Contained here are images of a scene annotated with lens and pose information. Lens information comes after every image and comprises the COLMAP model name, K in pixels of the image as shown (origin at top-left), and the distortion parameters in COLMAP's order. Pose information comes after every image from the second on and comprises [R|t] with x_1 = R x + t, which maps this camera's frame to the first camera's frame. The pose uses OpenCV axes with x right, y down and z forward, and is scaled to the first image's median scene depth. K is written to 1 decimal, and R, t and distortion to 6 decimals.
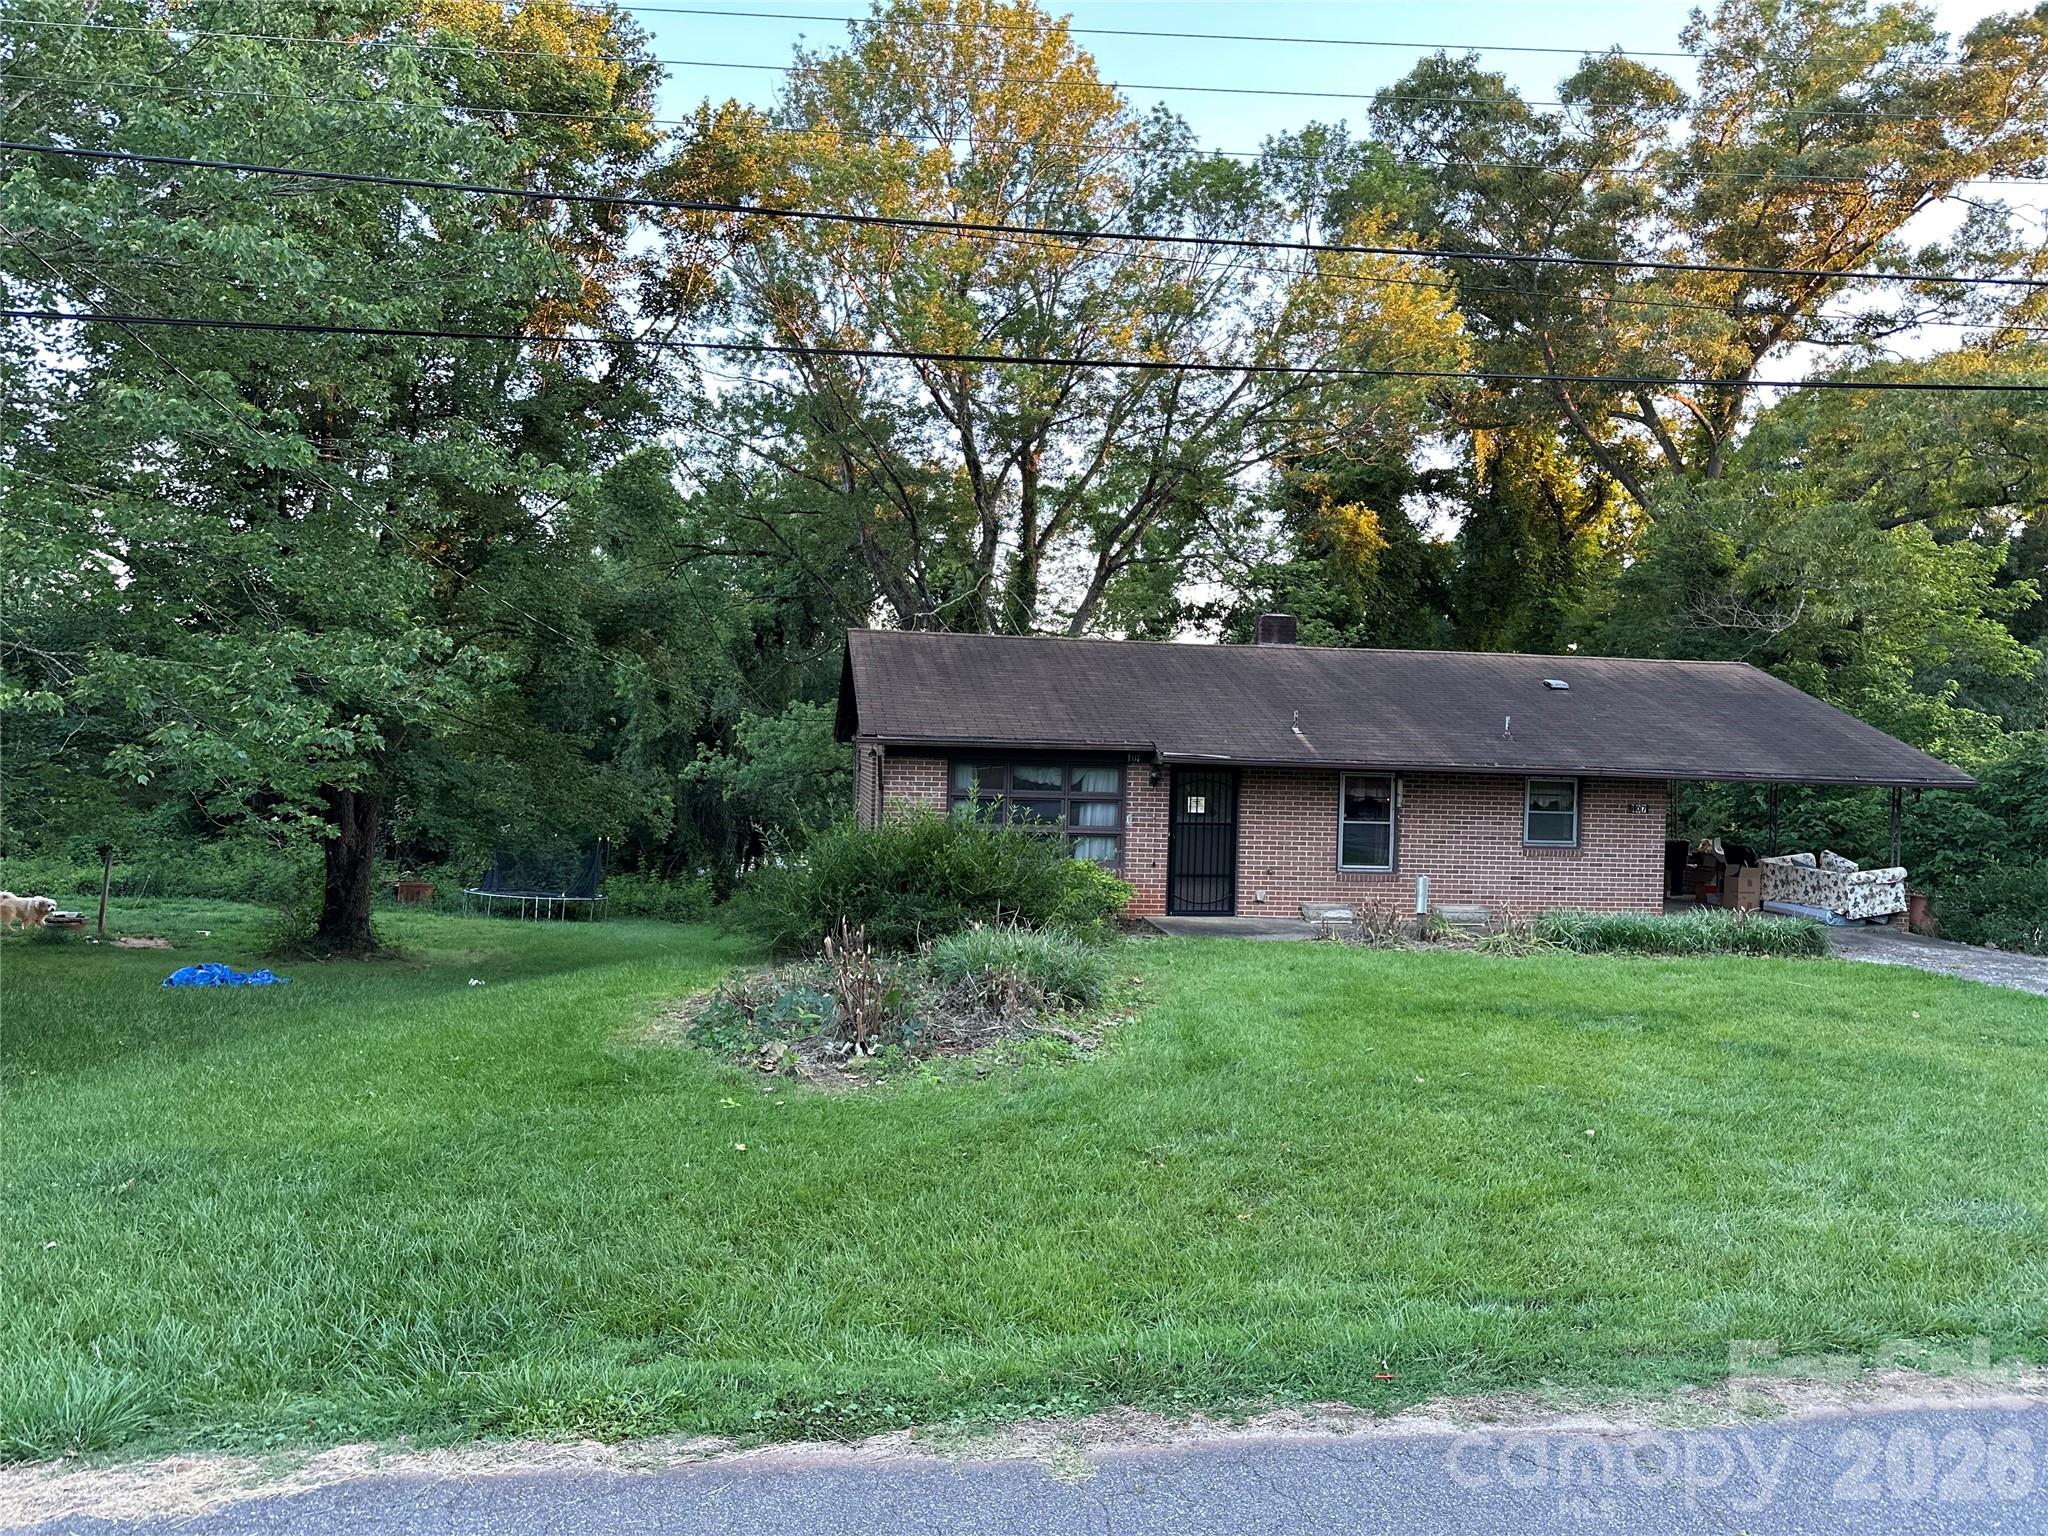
lens RADIAL K [[1428.0, 0, 1024.0], [0, 1428.0, 768.0], [0, 0, 1]] dist [0.049877, -0.070545]
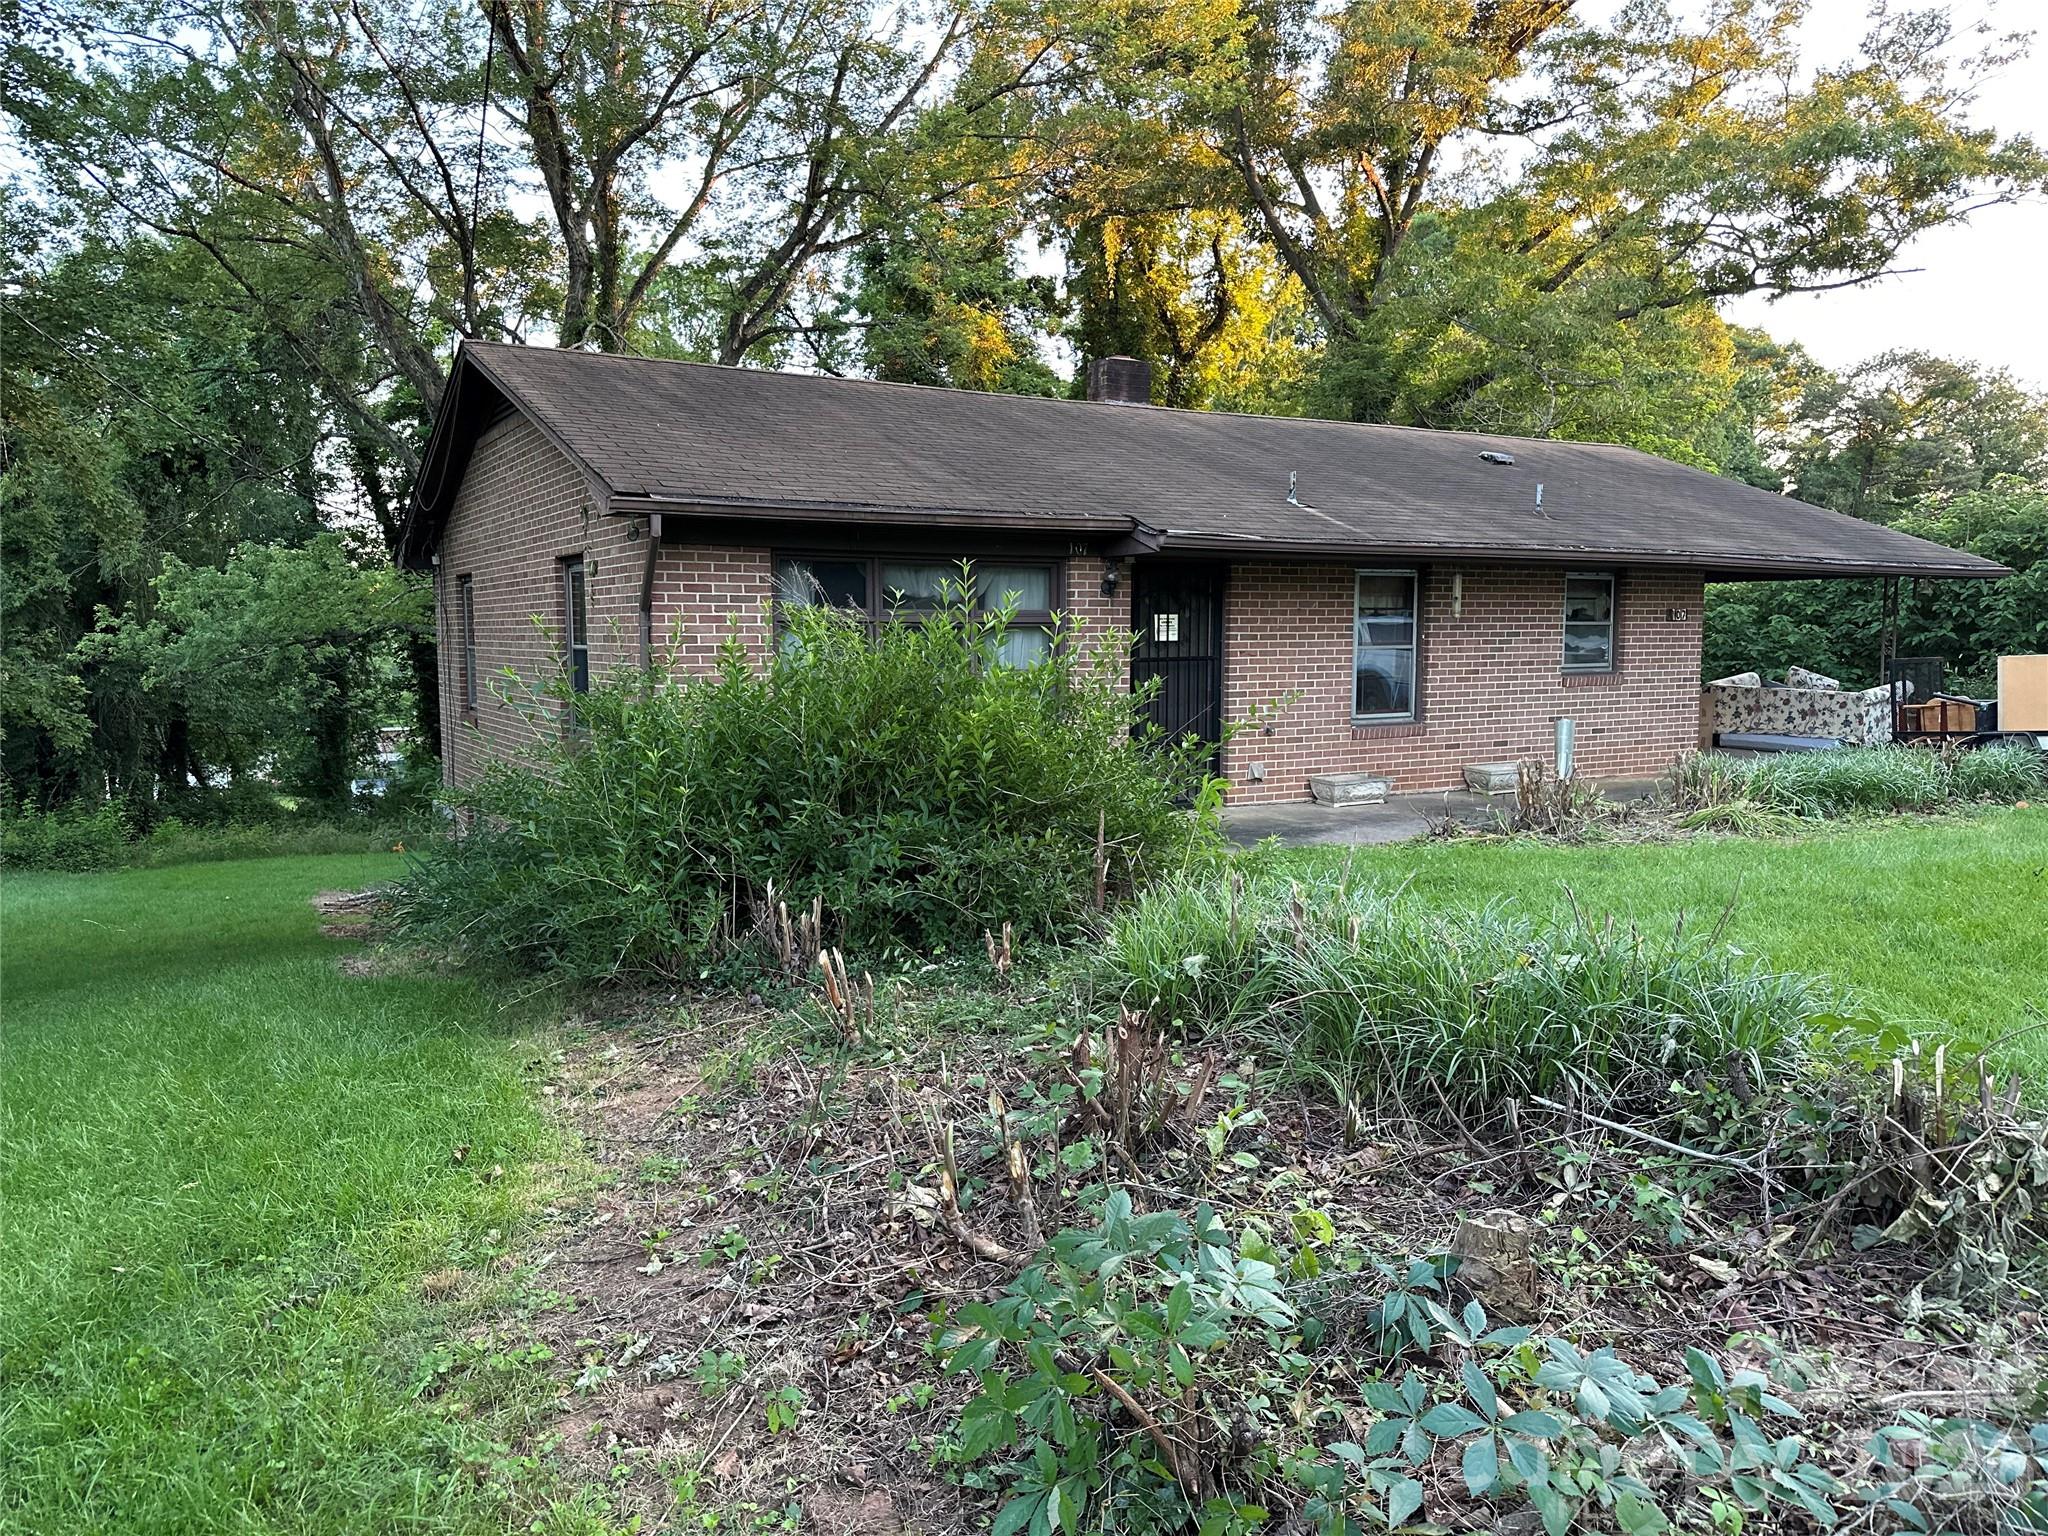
lens RADIAL K [[1428.0, 0, 1024.0], [0, 1428.0, 768.0], [0, 0, 1]] dist [0.049877, -0.070545]
pose [[0.930500, -0.067819, 0.359960, -0.137121], [0.037313, 0.995148, 0.091041, 0.024642], [-0.364388, -0.071282, 0.928515, 0.409589]]
